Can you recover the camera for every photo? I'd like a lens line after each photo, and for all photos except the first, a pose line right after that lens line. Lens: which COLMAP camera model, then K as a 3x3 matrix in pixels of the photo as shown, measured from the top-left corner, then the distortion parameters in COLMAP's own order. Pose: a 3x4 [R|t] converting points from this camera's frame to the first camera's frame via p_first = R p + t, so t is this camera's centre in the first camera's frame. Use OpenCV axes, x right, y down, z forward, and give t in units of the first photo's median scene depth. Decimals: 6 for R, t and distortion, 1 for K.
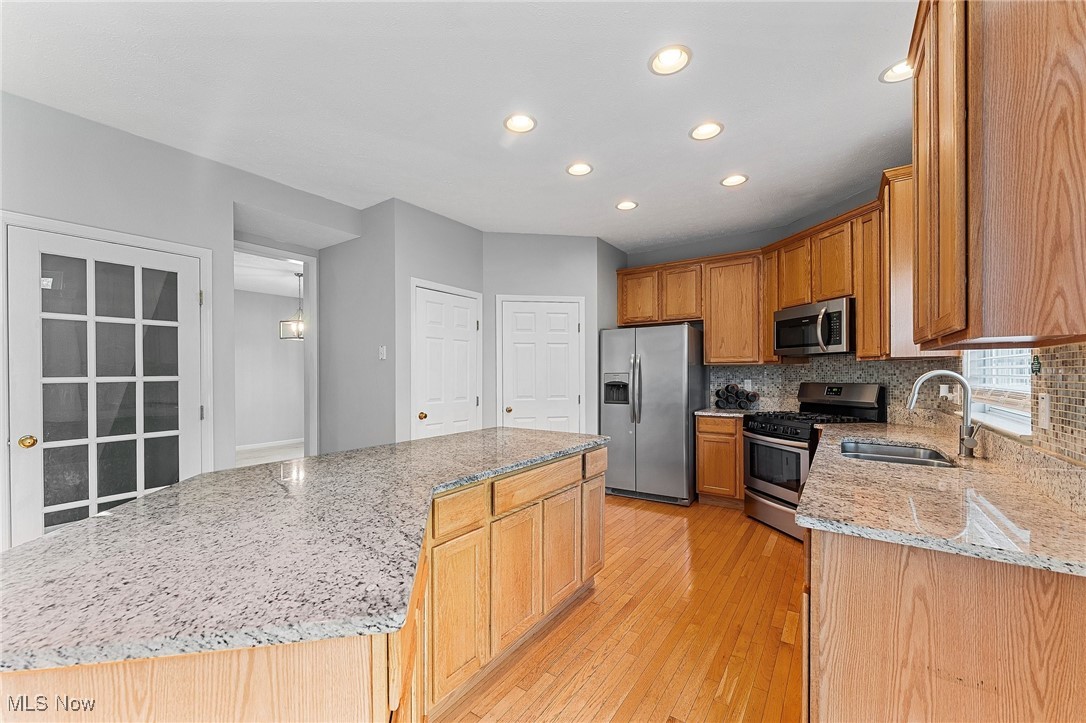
lens RADIAL K [[435.0, 0, 538.1], [0, 435.0, 376.8], [0, 0, 1]] dist [0.000367, 0.000151]
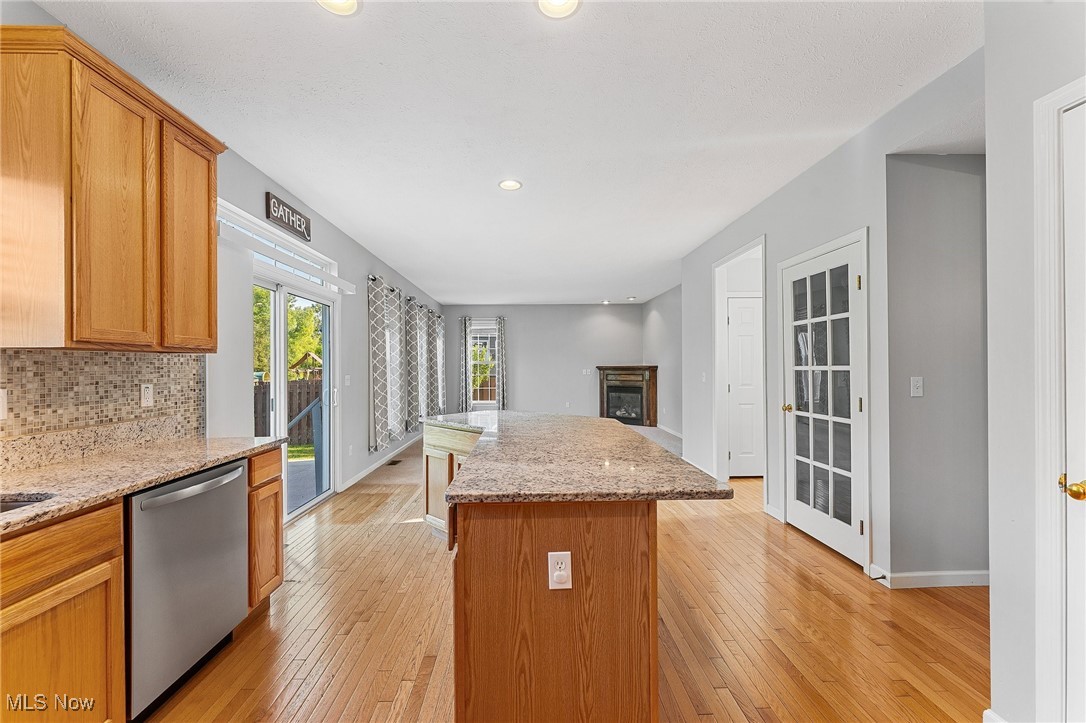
lens RADIAL K [[431.7, 0, 538.4], [0, 431.7, 366.7], [0, 0, 1]] dist [-0.001868, -0.000115]
pose [[-0.801537, 0.009552, -0.597869, 0.243519], [0.003946, 0.999935, 0.010686, -0.009035], [0.597932, 0.006206, -0.801522, 0.941936]]
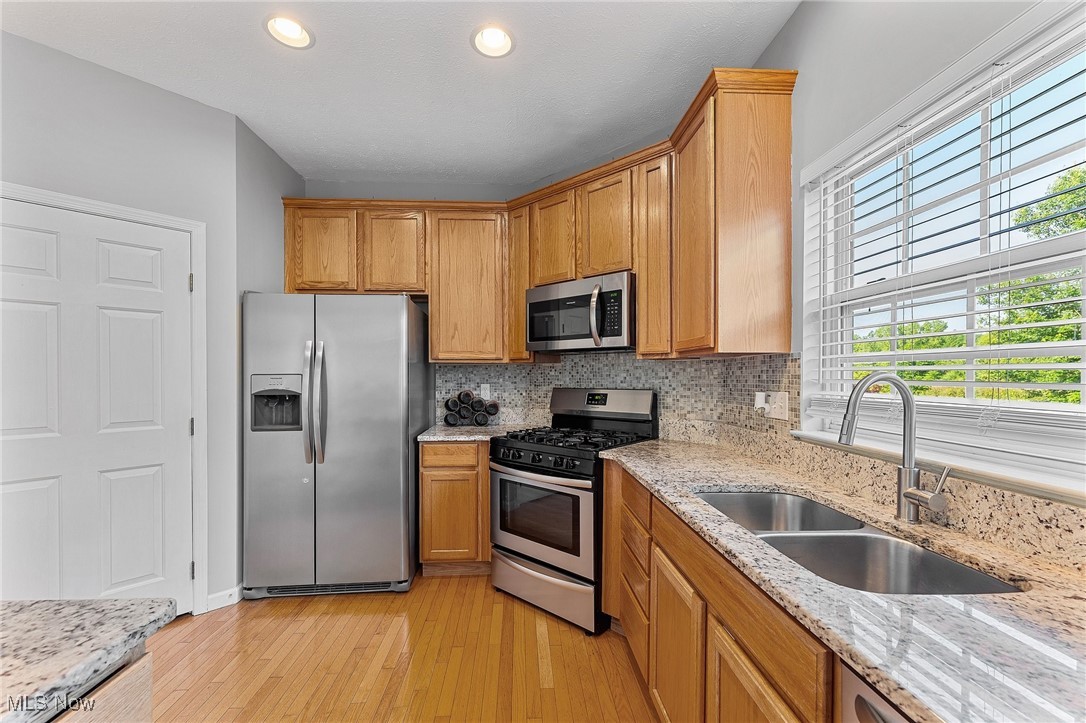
lens RADIAL K [[435.0, 0, 538.1], [0, 435.0, 376.8], [0, 0, 1]] dist [0.000367, 0.000151]
pose [[0.789704, 0.001716, 0.613486, 0.114944], [0.000626, 0.999993, -0.003603, -0.003411], [-0.613488, 0.003229, 0.789698, 0.407891]]
